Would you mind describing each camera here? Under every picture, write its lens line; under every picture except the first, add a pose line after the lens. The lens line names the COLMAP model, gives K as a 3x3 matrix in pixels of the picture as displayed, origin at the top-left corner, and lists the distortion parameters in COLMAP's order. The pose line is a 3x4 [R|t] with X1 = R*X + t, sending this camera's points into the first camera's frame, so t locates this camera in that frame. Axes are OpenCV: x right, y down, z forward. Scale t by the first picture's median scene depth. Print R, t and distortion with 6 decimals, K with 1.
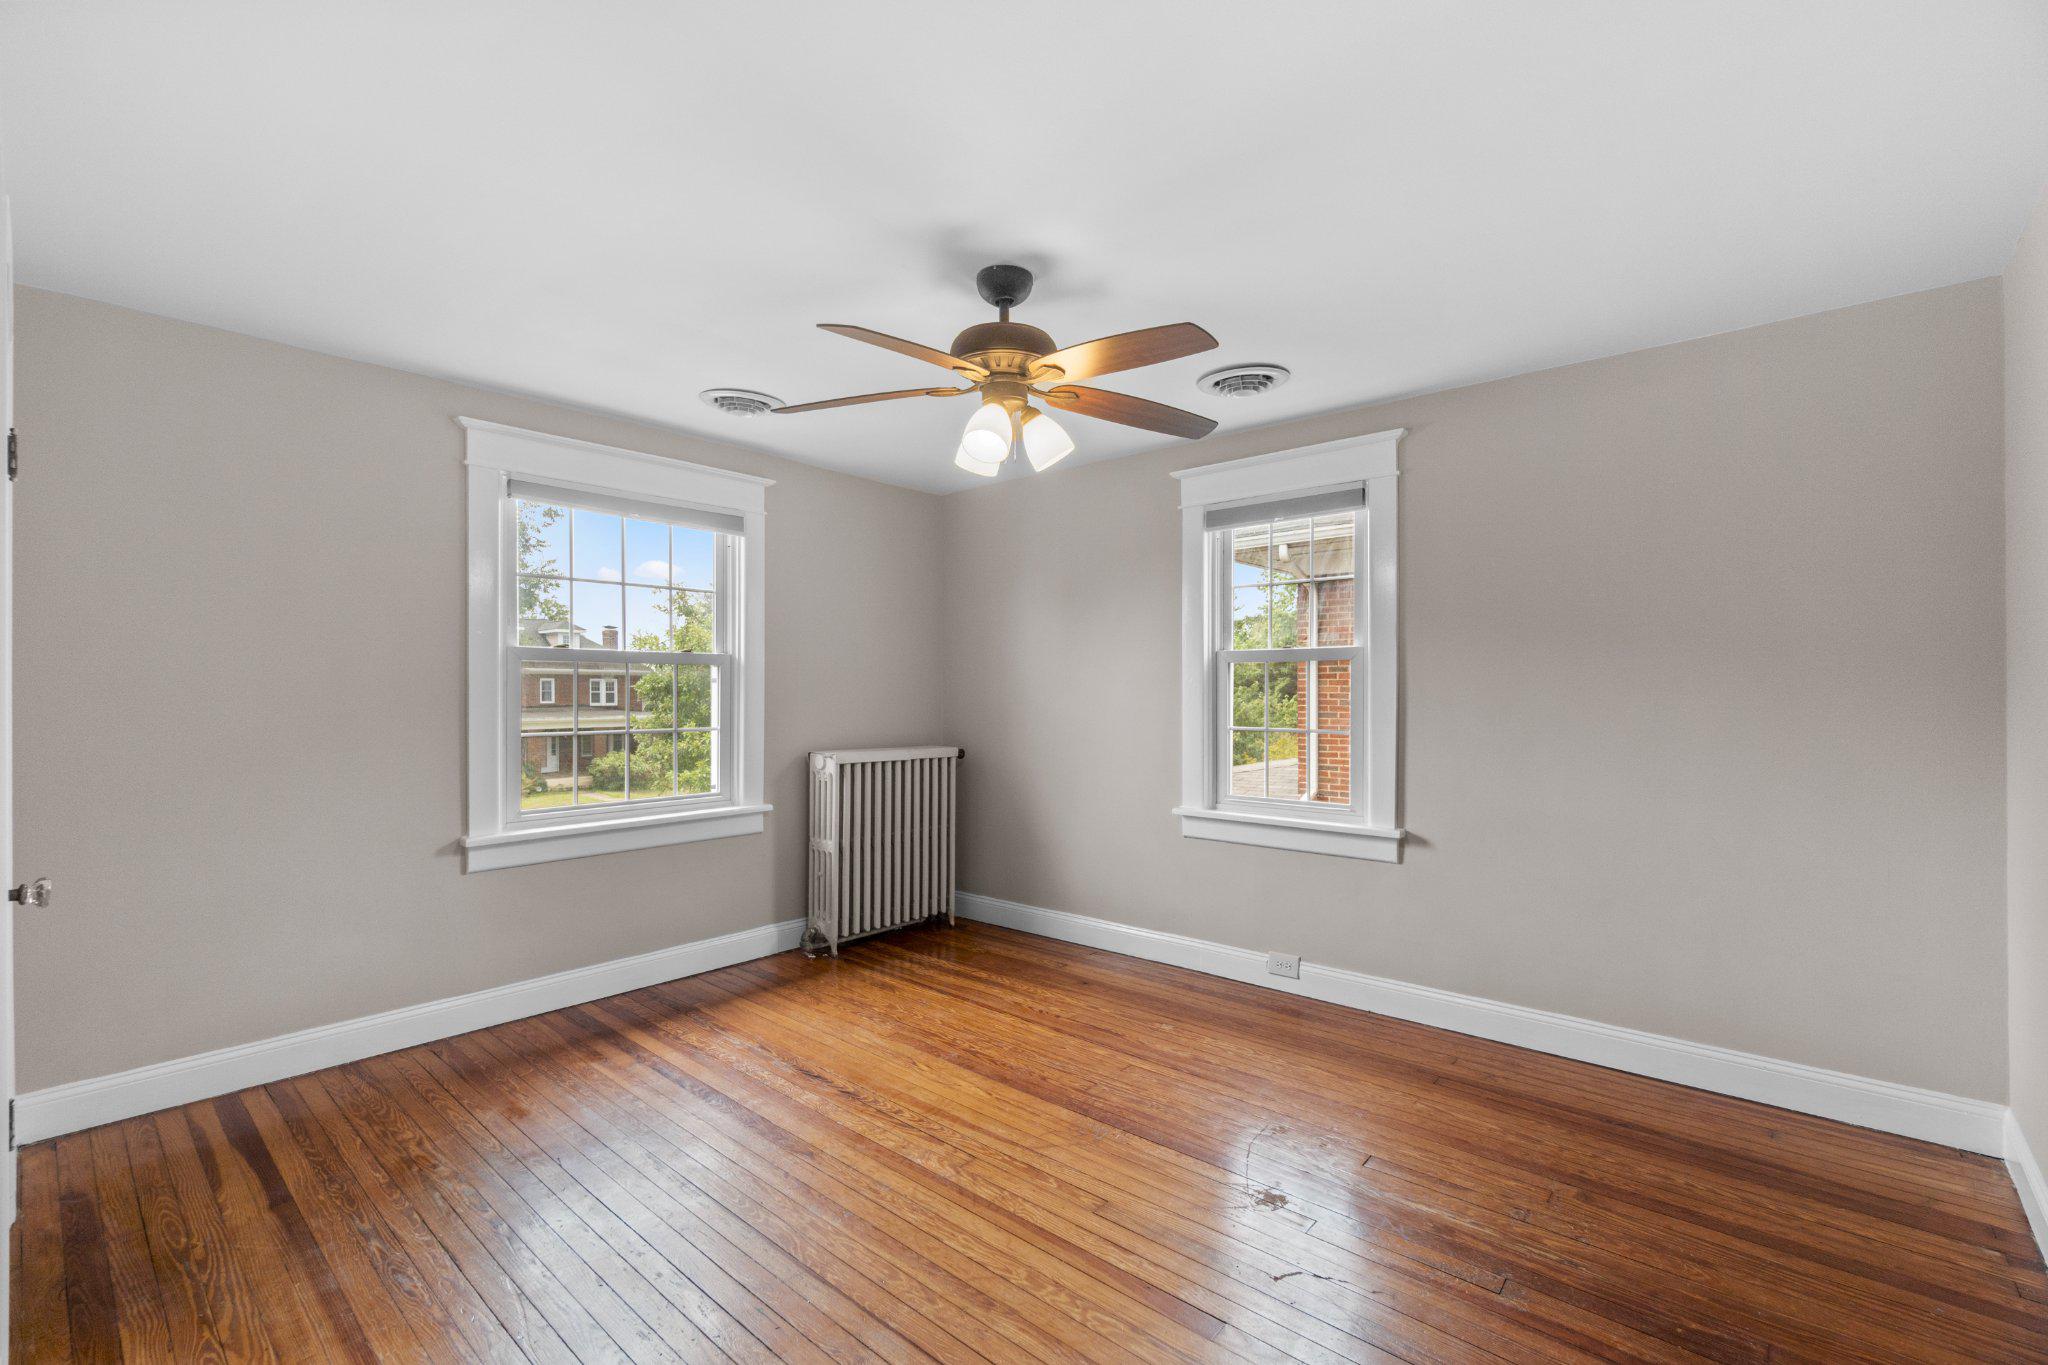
lens RADIAL K [[882.3, 0, 1020.8], [0, 882.3, 686.2], [0, 0, 1]] dist [-0.002046, -0.000105]
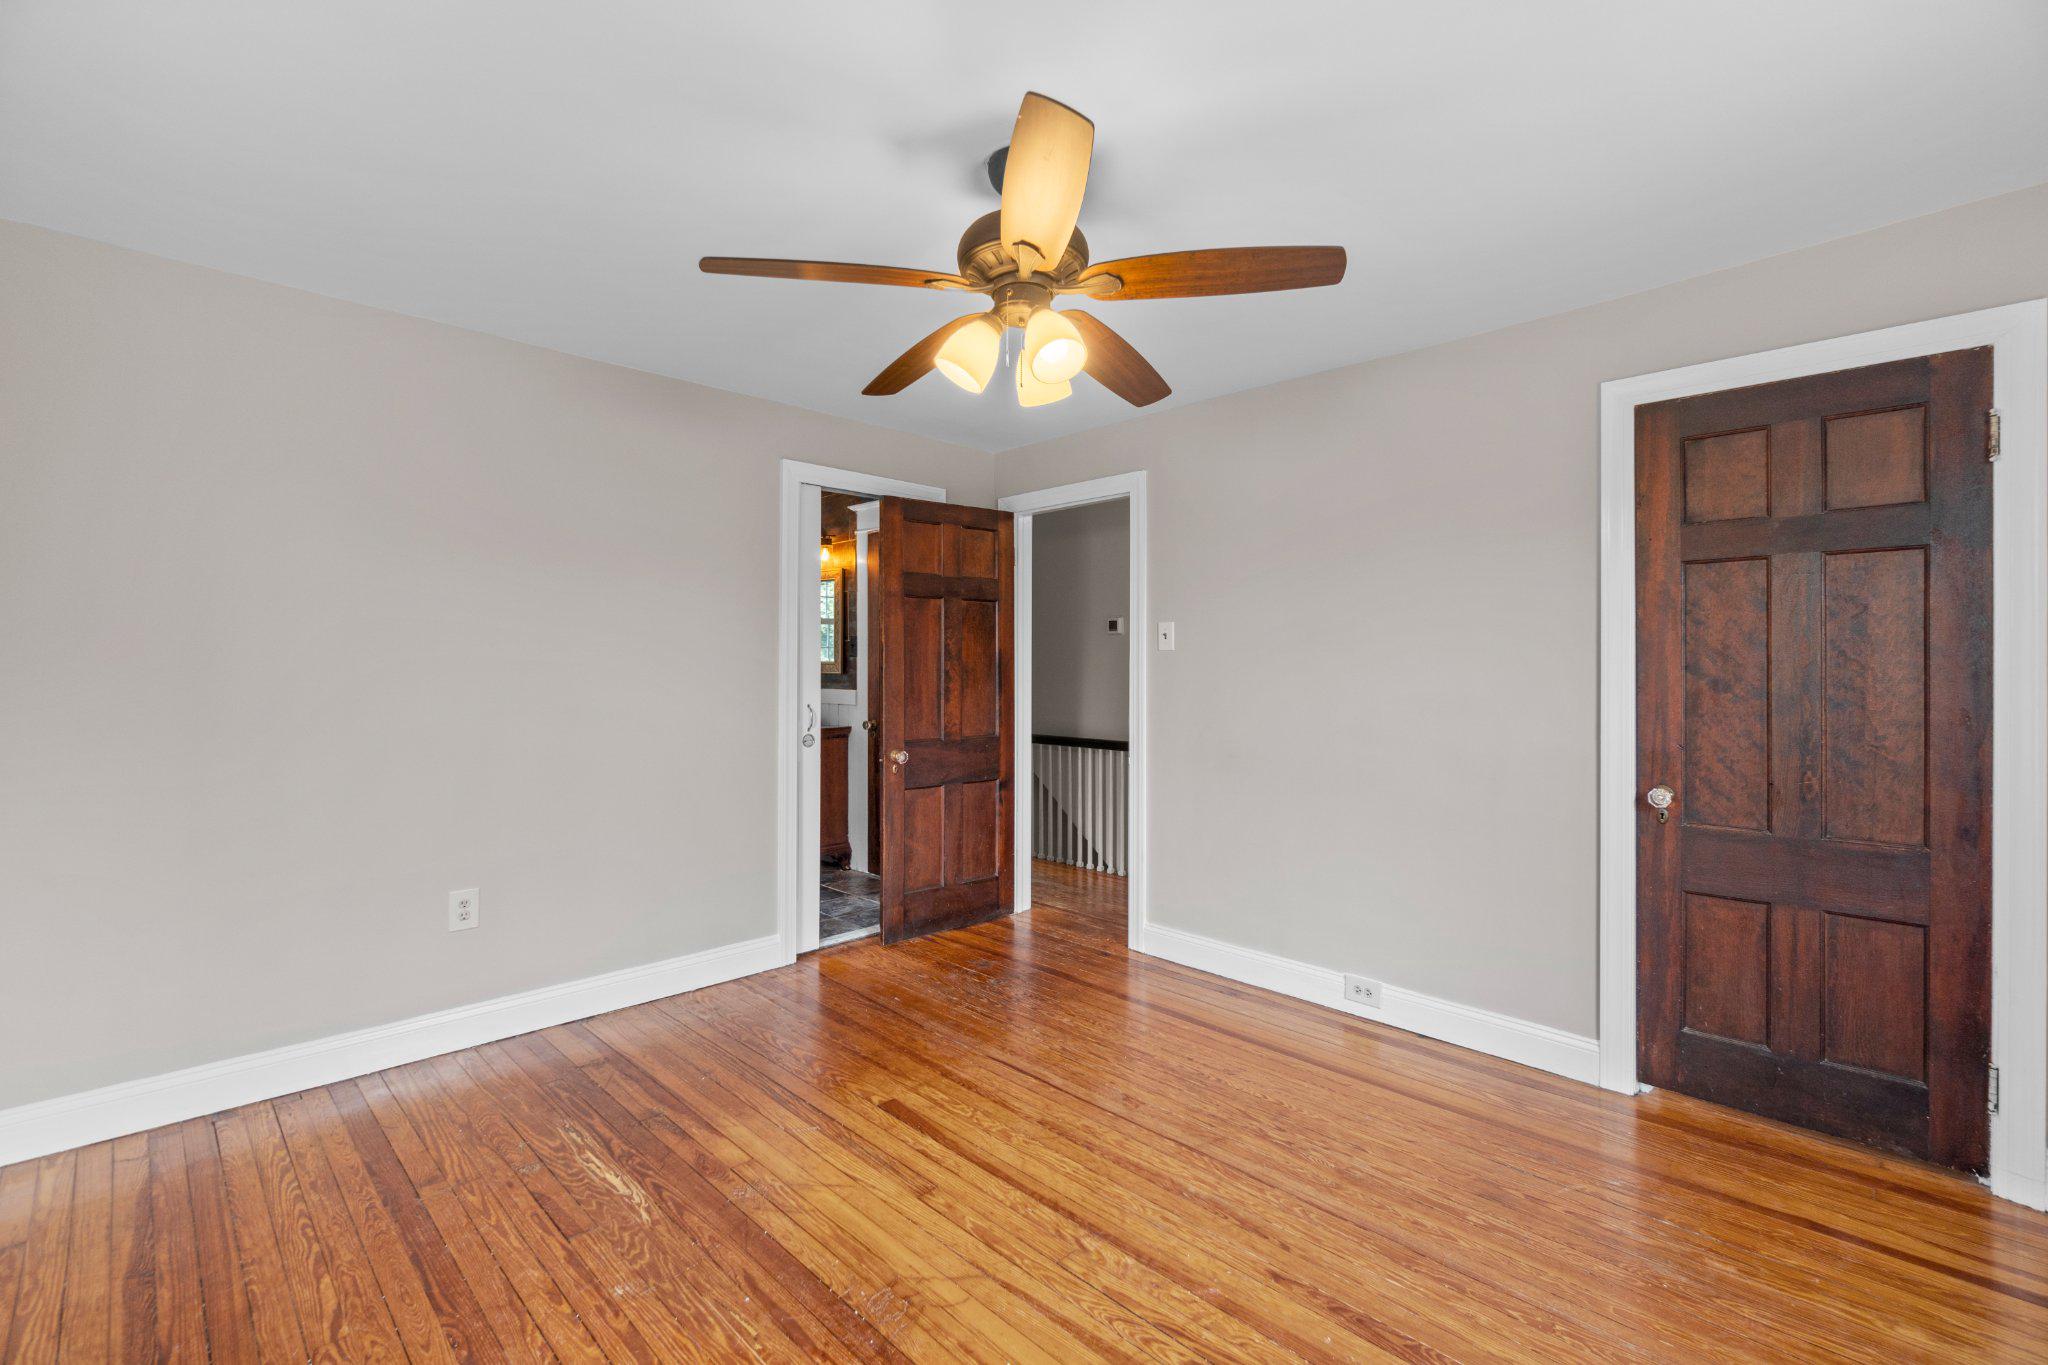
lens RADIAL K [[882.3, 0, 1027.6], [0, 882.3, 675.6], [0, 0, 1]] dist [-0.002046, -0.000105]
pose [[-0.998272, -0.002586, 0.058698, -0.073256], [-0.002767, 0.999992, -0.003003, 0.019425], [-0.058690, -0.003160, -0.998271, 1.892872]]
